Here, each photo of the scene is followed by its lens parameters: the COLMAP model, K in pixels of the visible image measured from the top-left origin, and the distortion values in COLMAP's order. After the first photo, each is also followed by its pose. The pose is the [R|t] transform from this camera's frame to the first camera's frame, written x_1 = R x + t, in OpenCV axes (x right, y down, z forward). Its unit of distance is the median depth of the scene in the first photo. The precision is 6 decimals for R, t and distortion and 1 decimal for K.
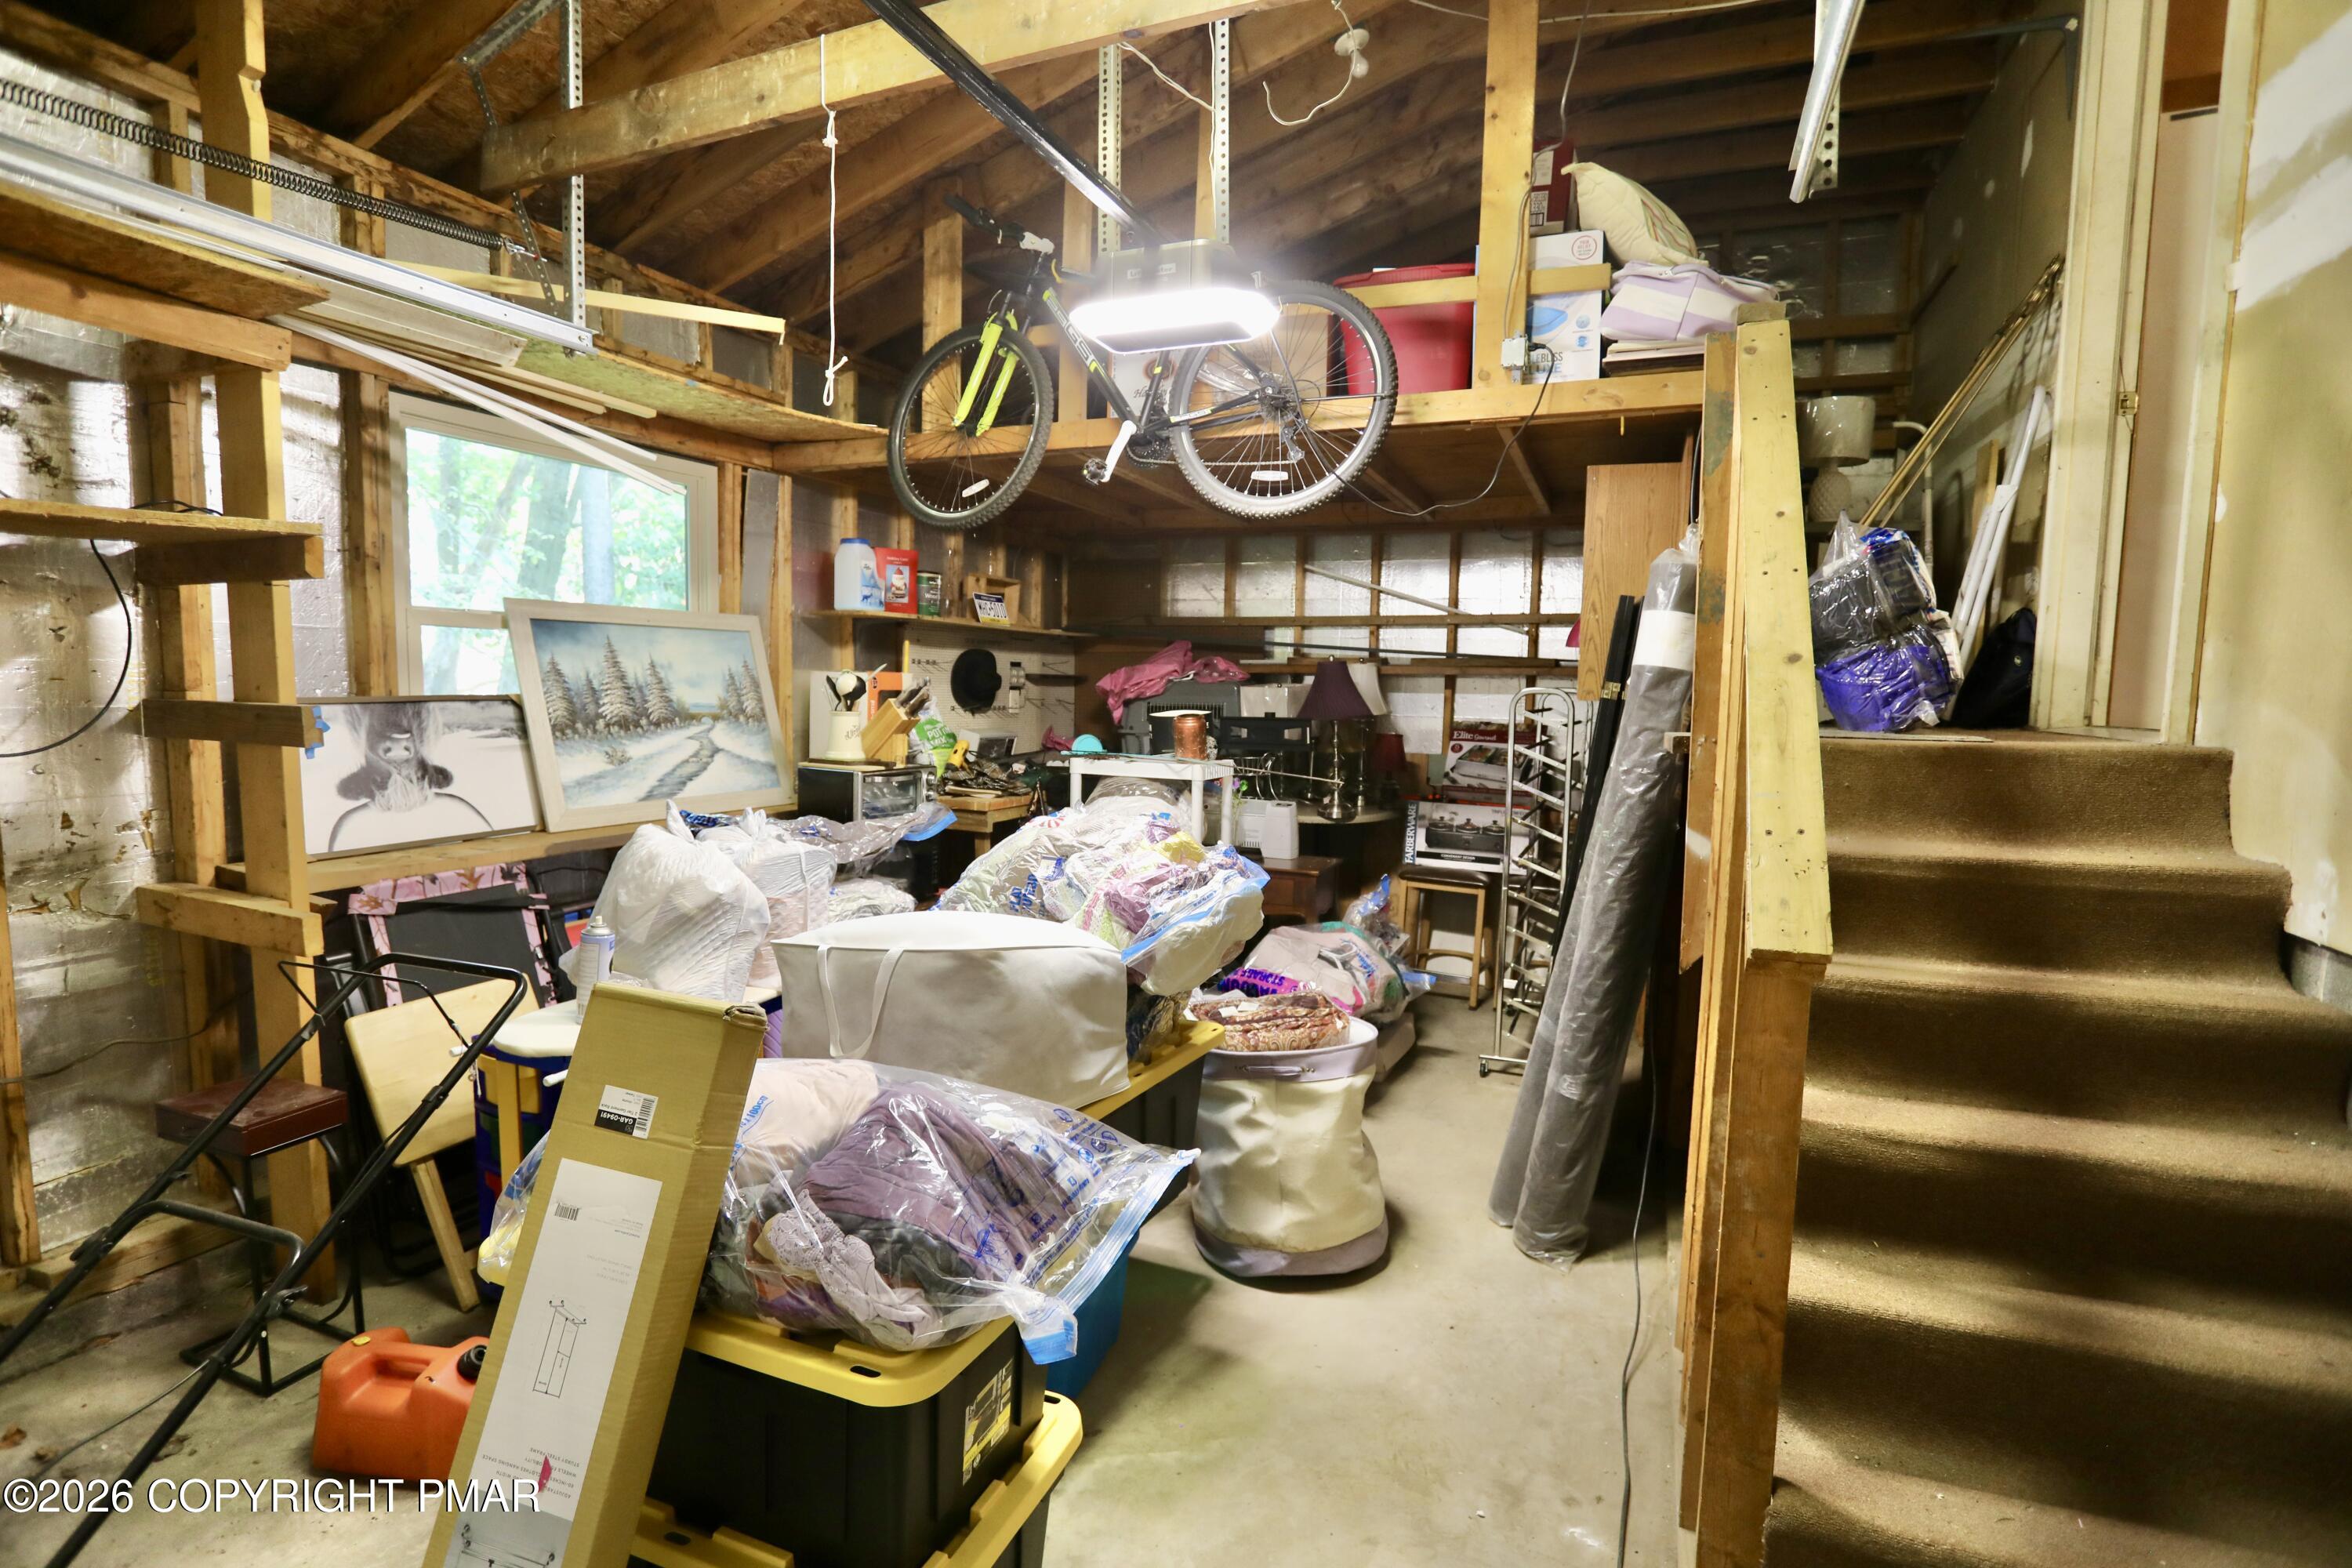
lens RADIAL K [[1139.1, 0, 1163.1], [0, 1139.1, 790.8], [0, 0, 1]] dist [-0.065494, 0.023428]
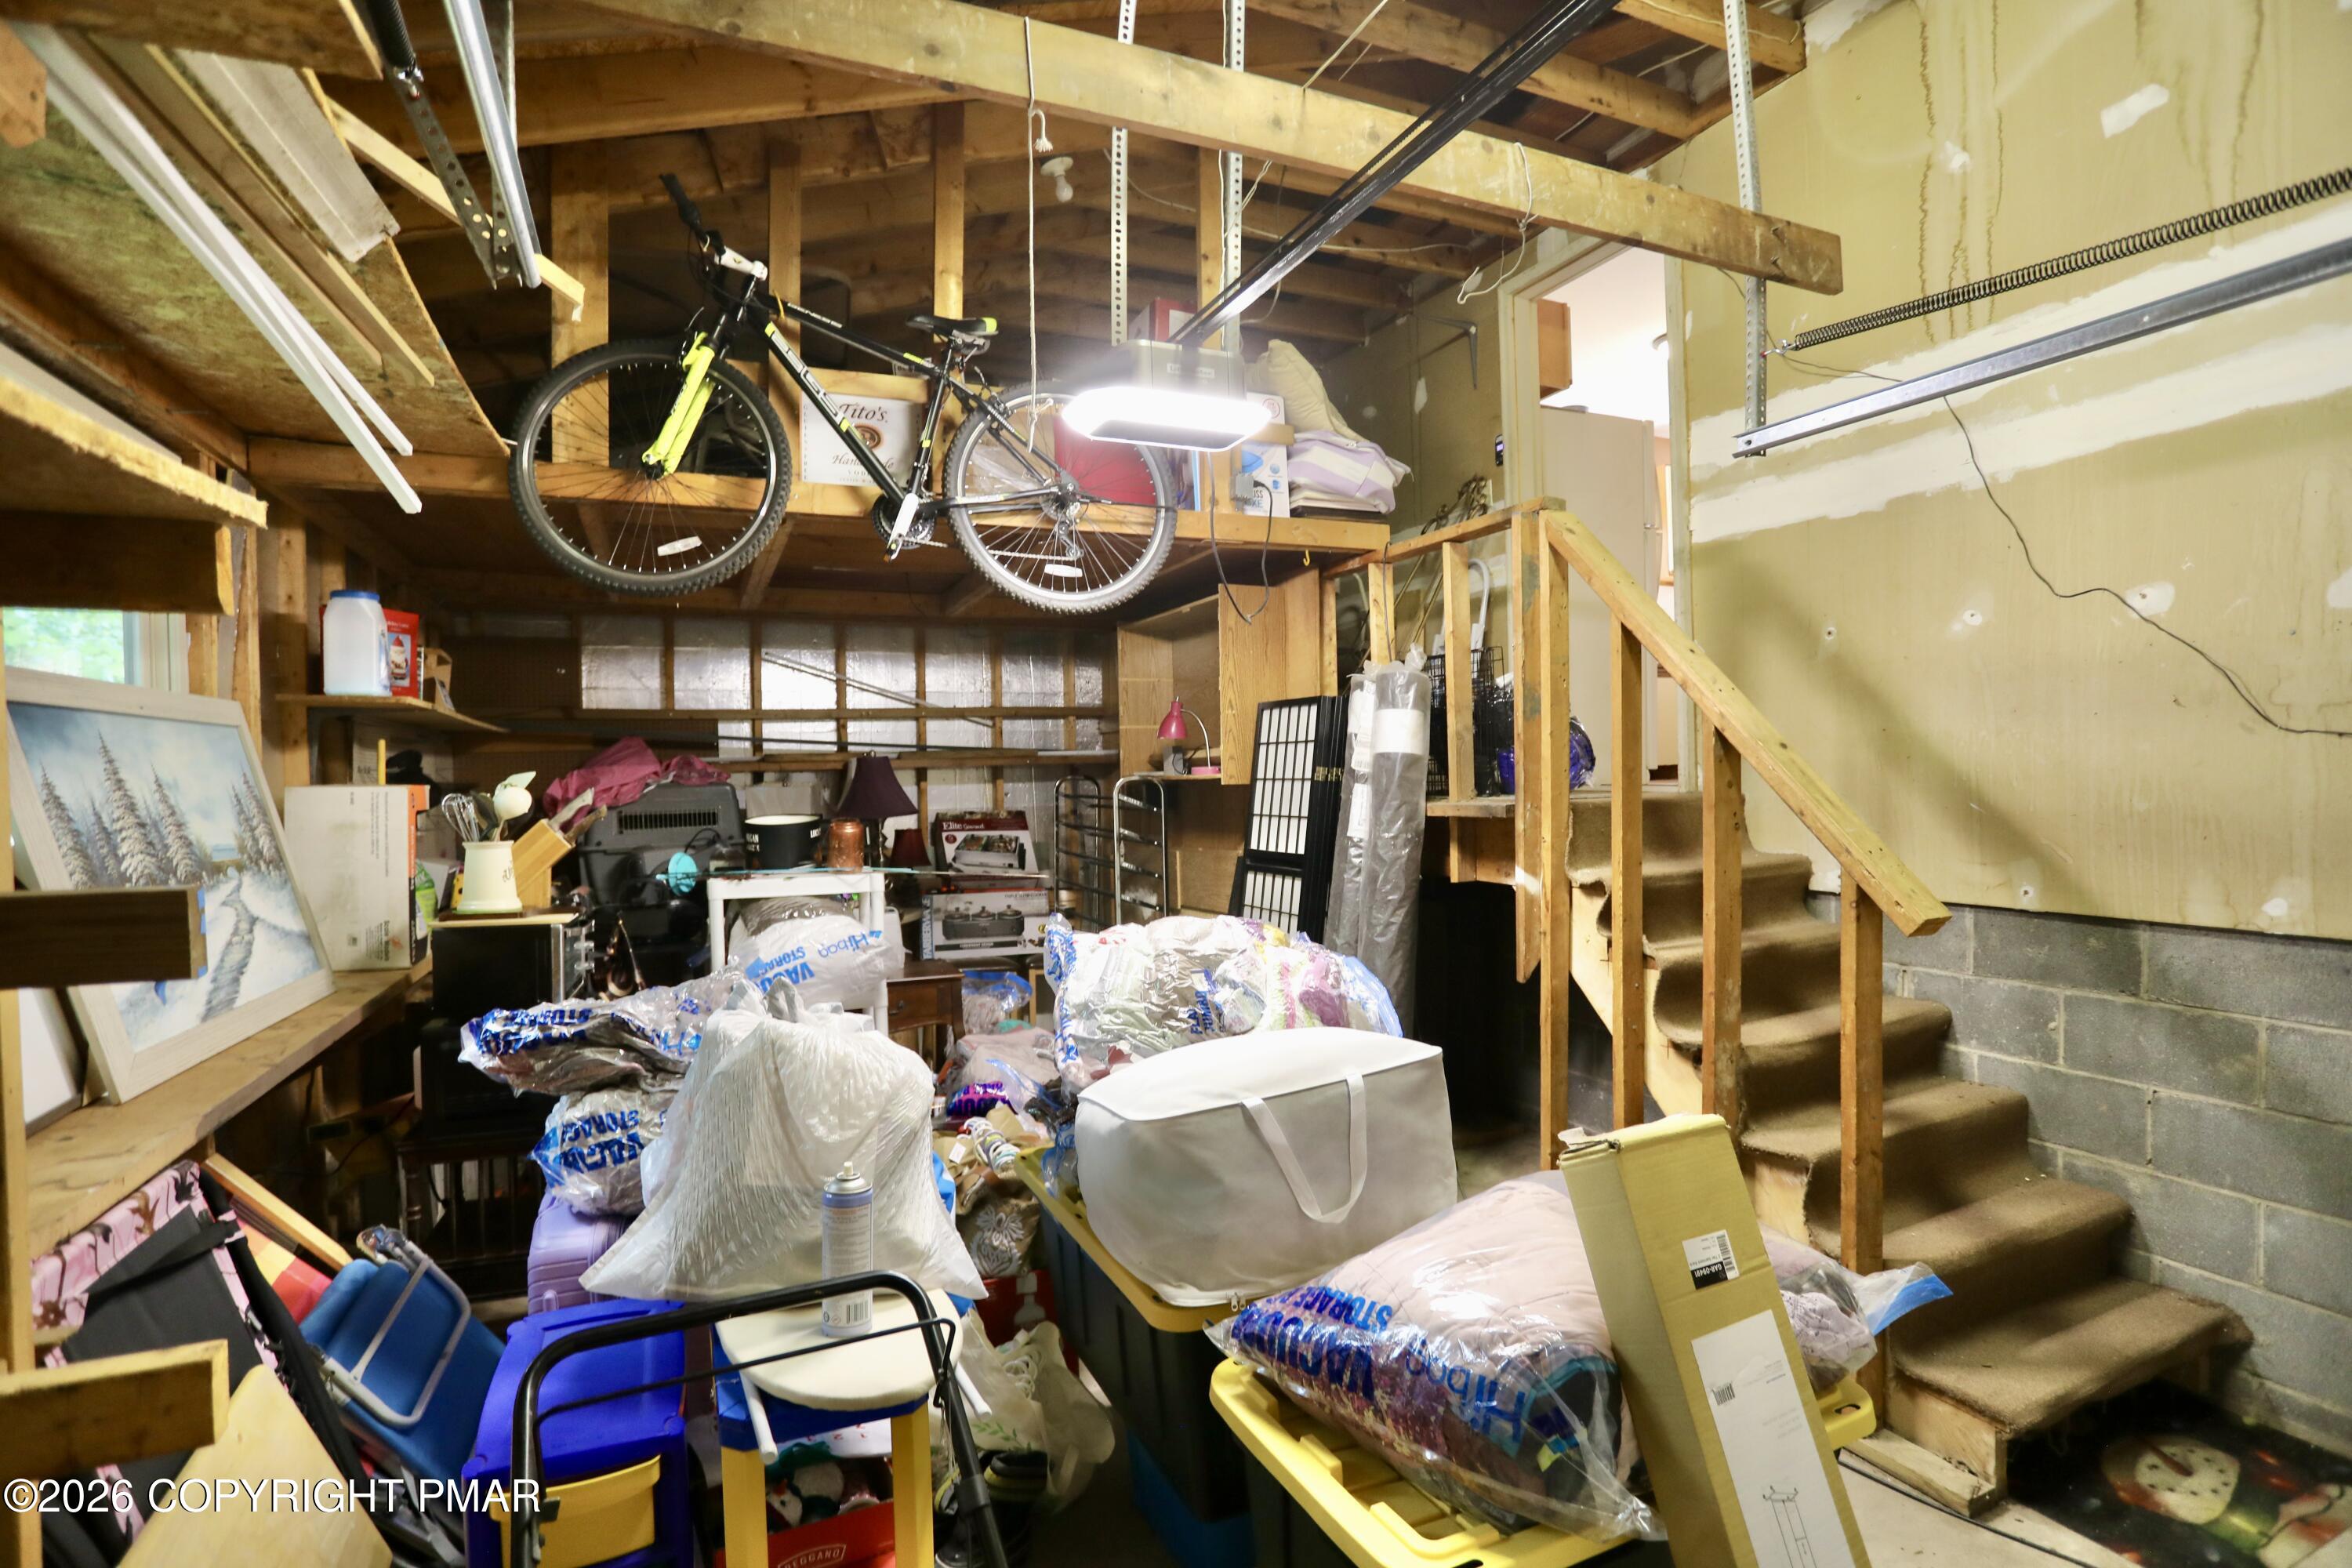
lens RADIAL K [[1139.1, 0, 1177.1], [0, 1139.1, 787.1], [0, 0, 1]] dist [-0.065494, 0.023428]
pose [[0.682418, -0.040570, 0.729835, -0.464030], [0.099788, 0.994282, -0.038034, -0.033535], [-0.724119, 0.098784, 0.682564, 0.215519]]
